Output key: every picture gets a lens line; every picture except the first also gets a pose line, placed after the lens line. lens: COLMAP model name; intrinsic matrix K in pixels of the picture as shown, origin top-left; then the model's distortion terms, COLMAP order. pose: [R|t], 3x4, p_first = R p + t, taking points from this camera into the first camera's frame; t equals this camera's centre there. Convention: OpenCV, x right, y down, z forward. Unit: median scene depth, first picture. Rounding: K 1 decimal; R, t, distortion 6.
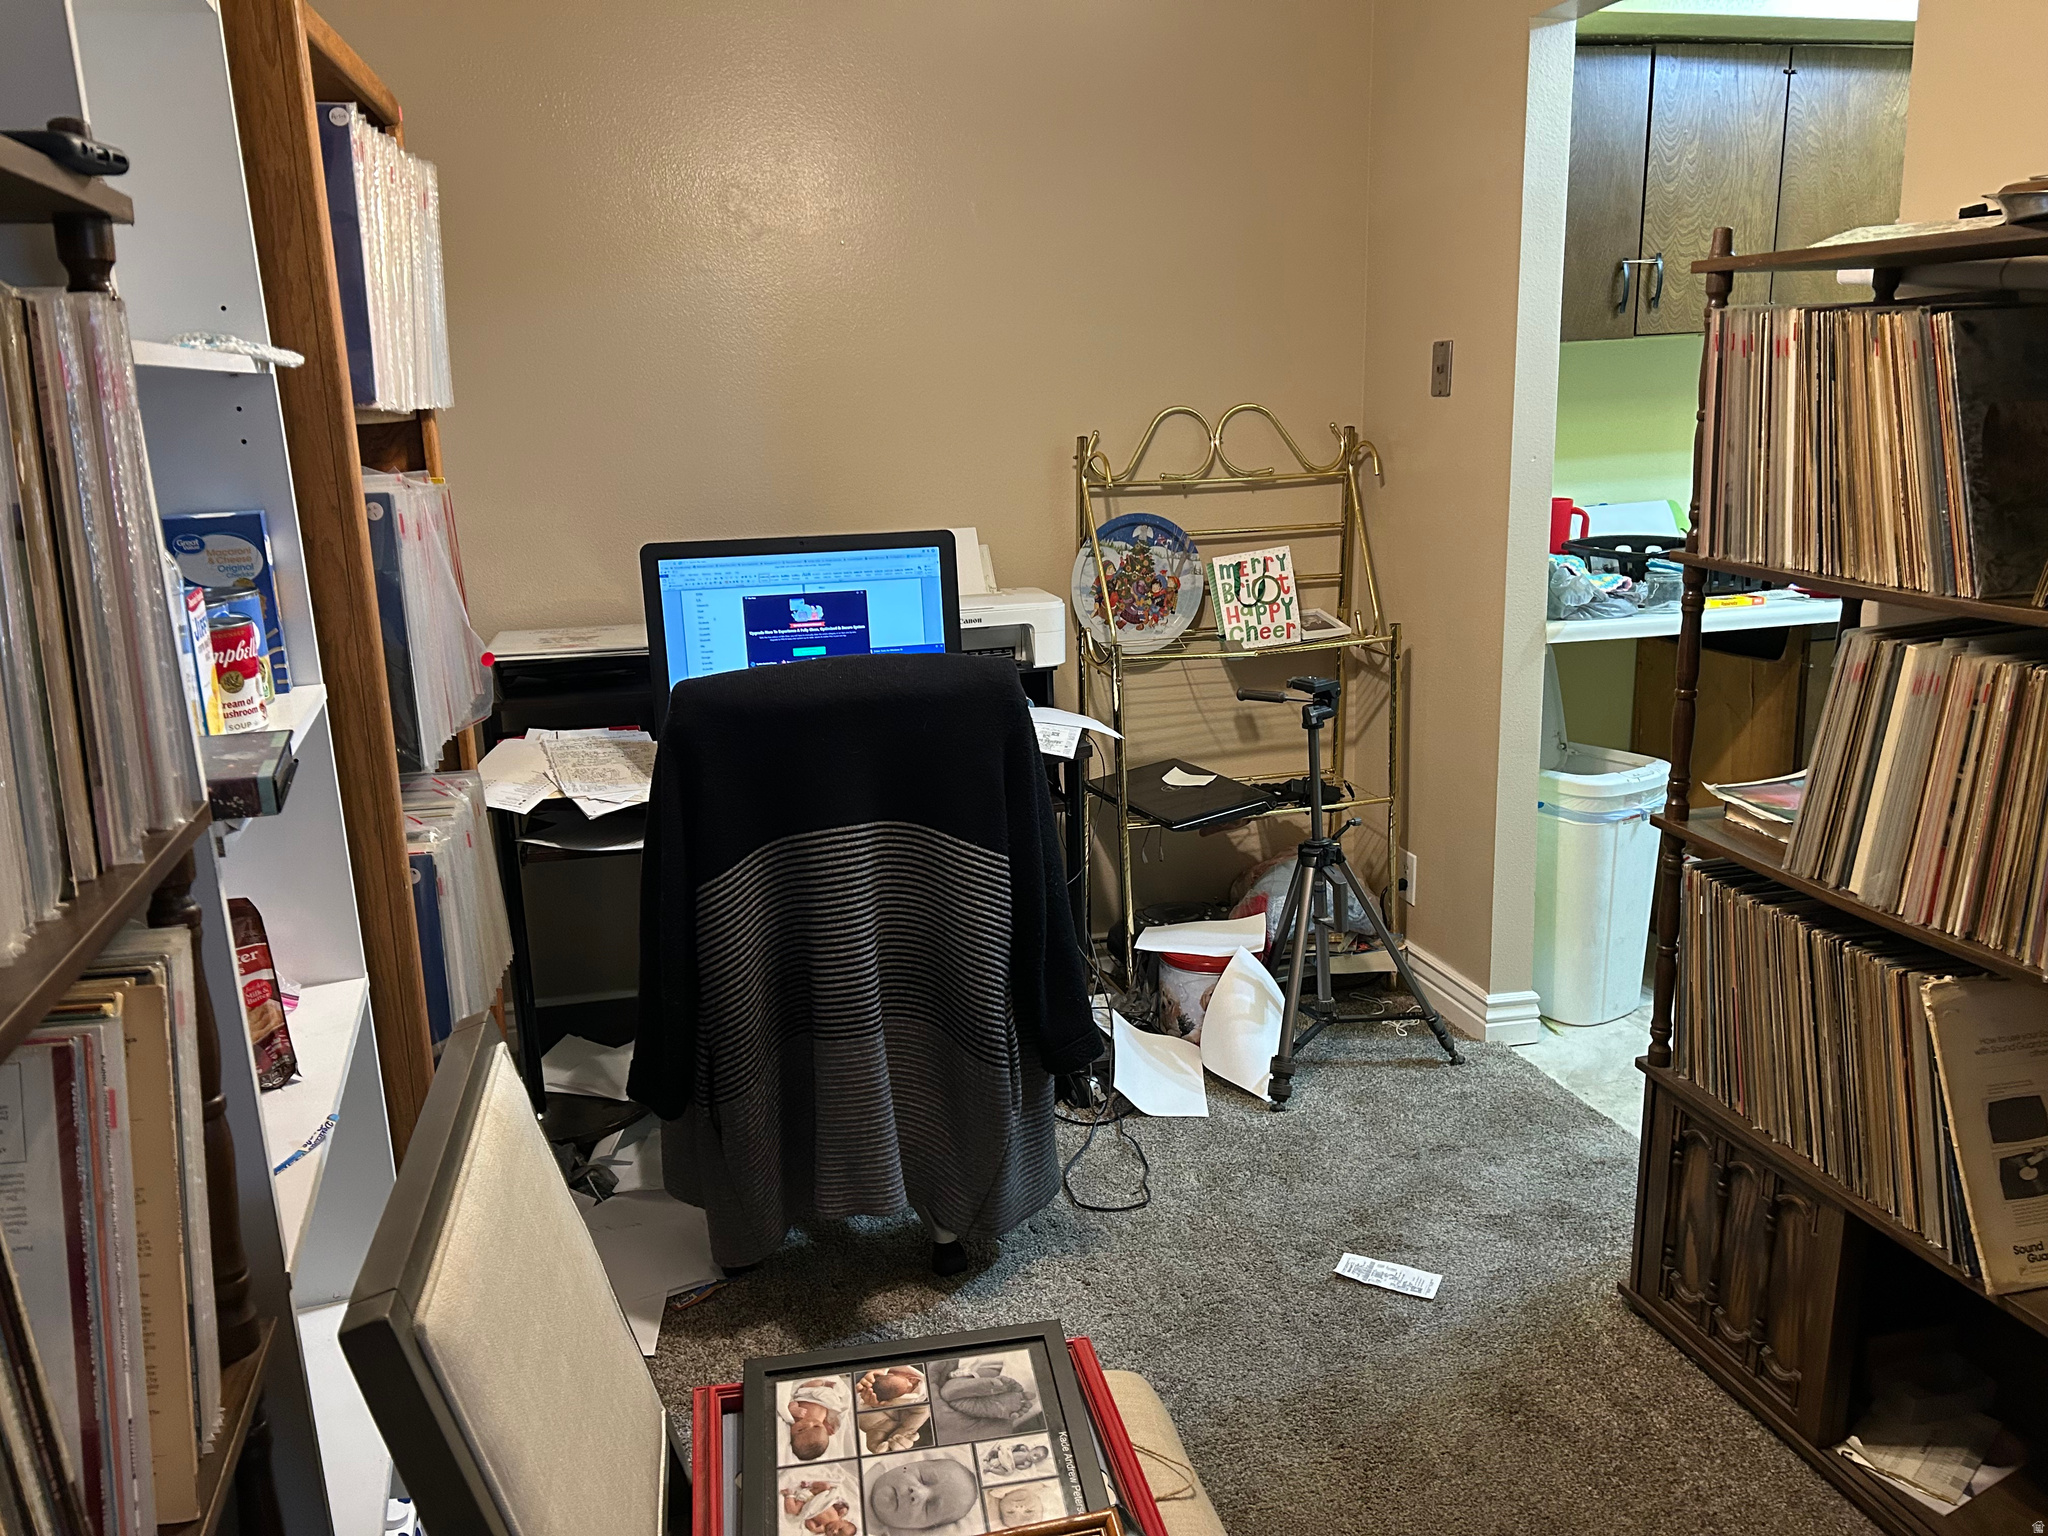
lens RADIAL K [[1562.7, 0, 1014.6], [0, 1562.7, 772.1], [0, 0, 1]] dist [0.058512, -0.061919]
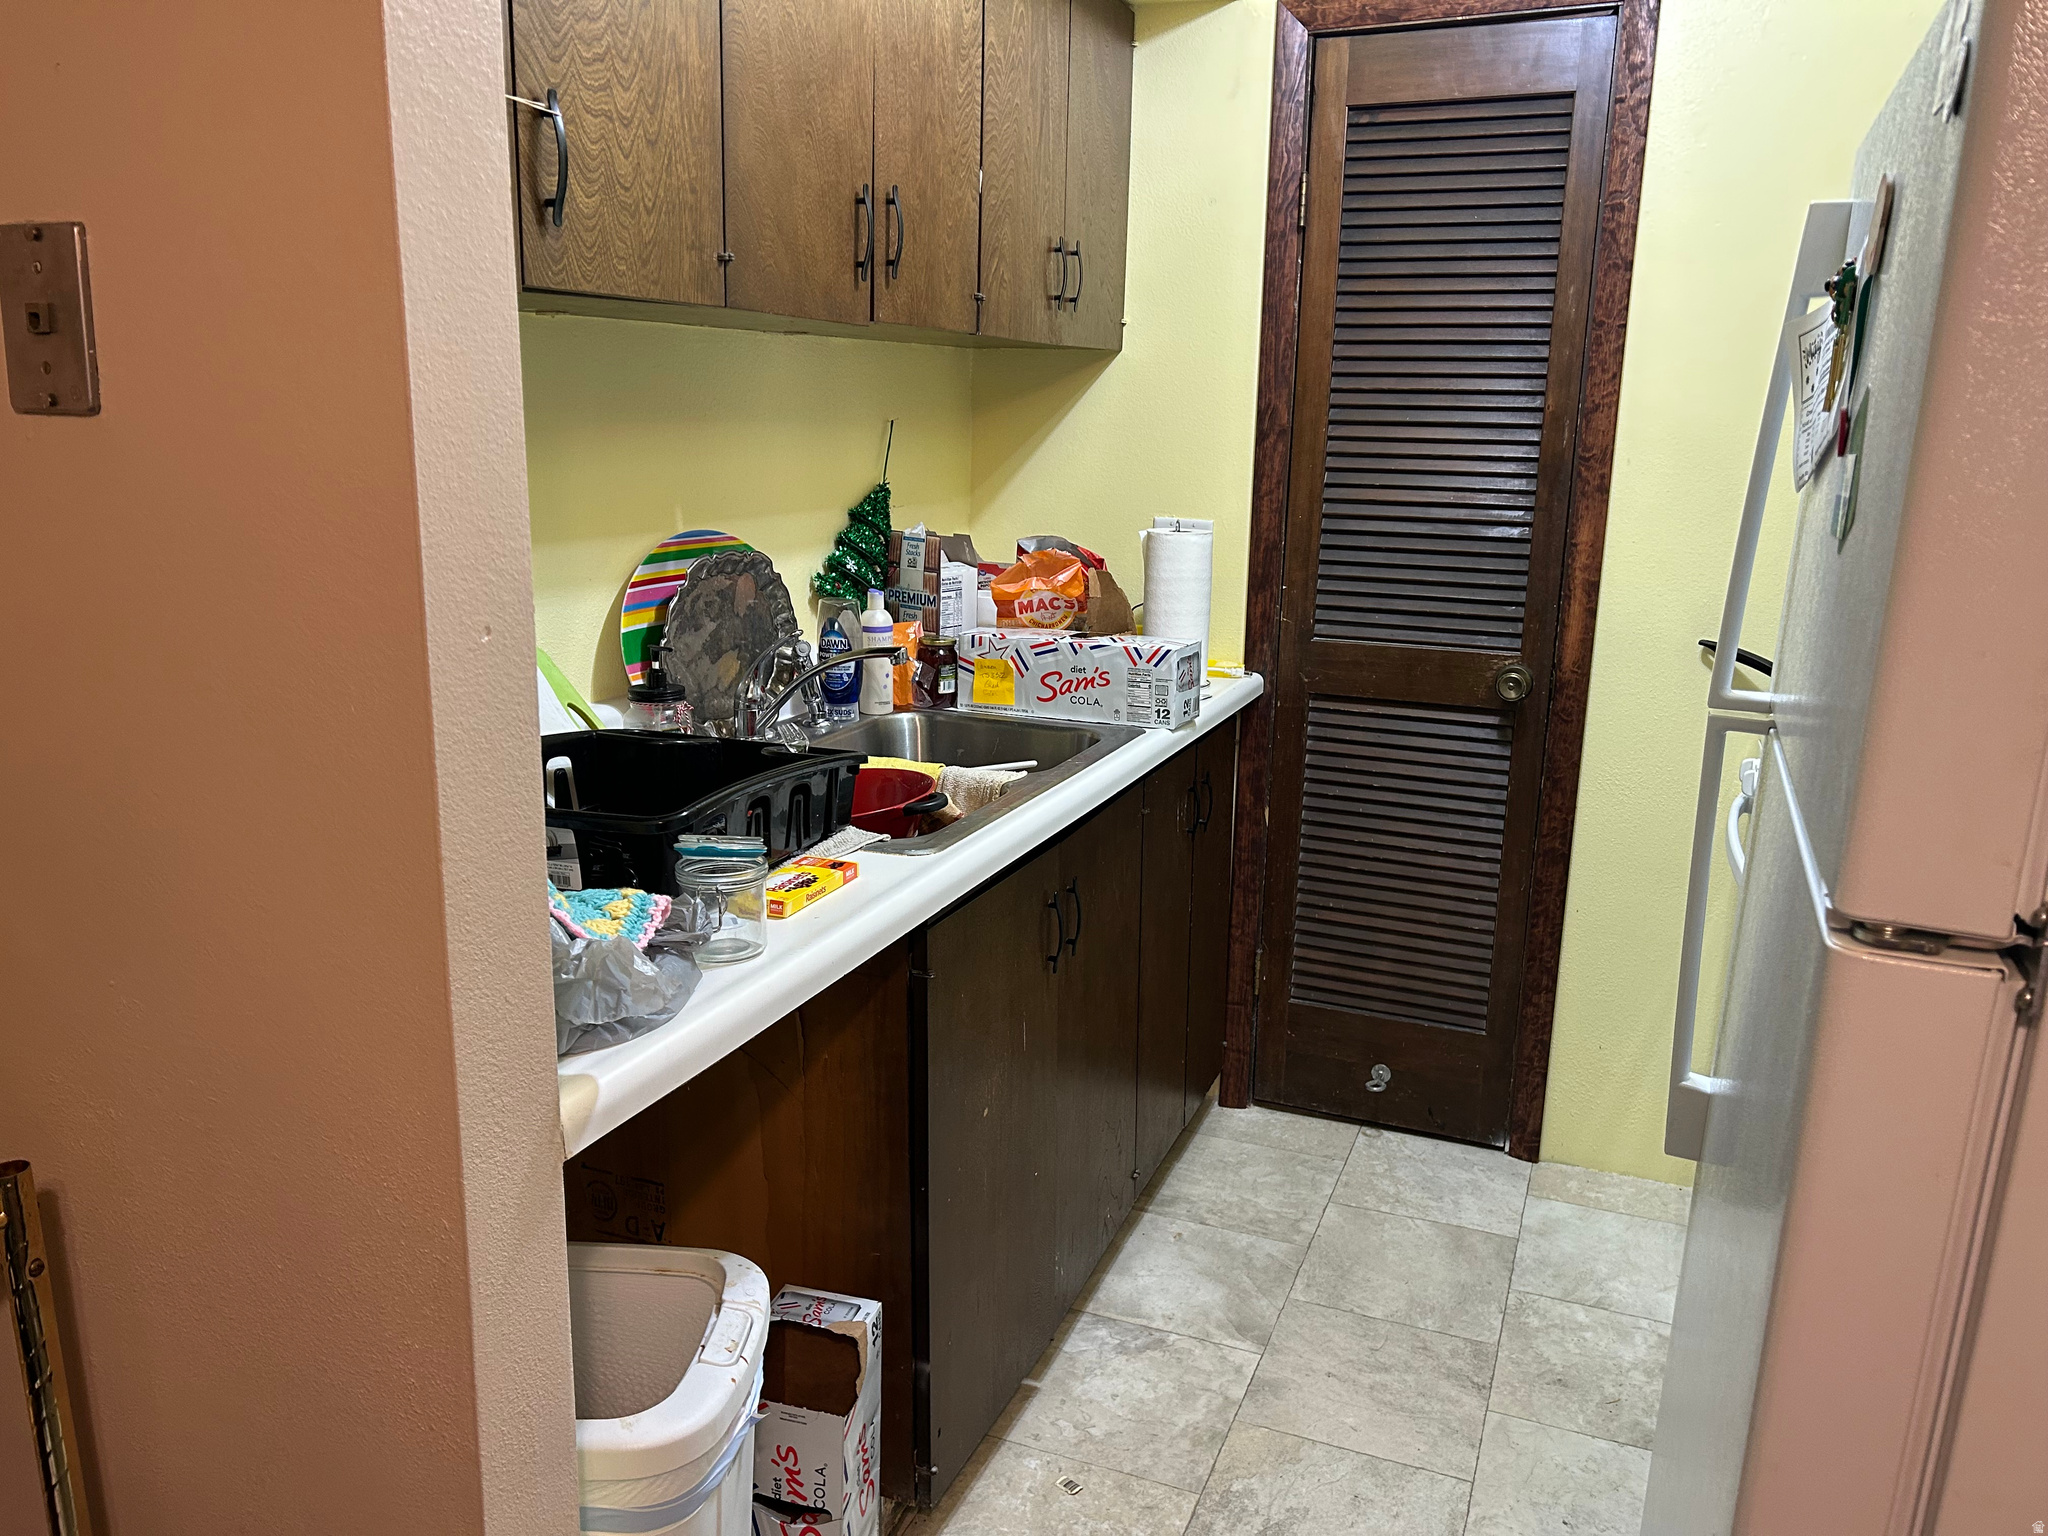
lens RADIAL K [[1562.7, 0, 1014.6], [0, 1562.7, 772.1], [0, 0, 1]] dist [0.058512, -0.061919]
pose [[0.628627, -0.137226, 0.765504, 0.143003], [0.155674, 0.986591, 0.049021, -0.153438], [-0.761967, 0.088353, 0.641561, 0.654562]]
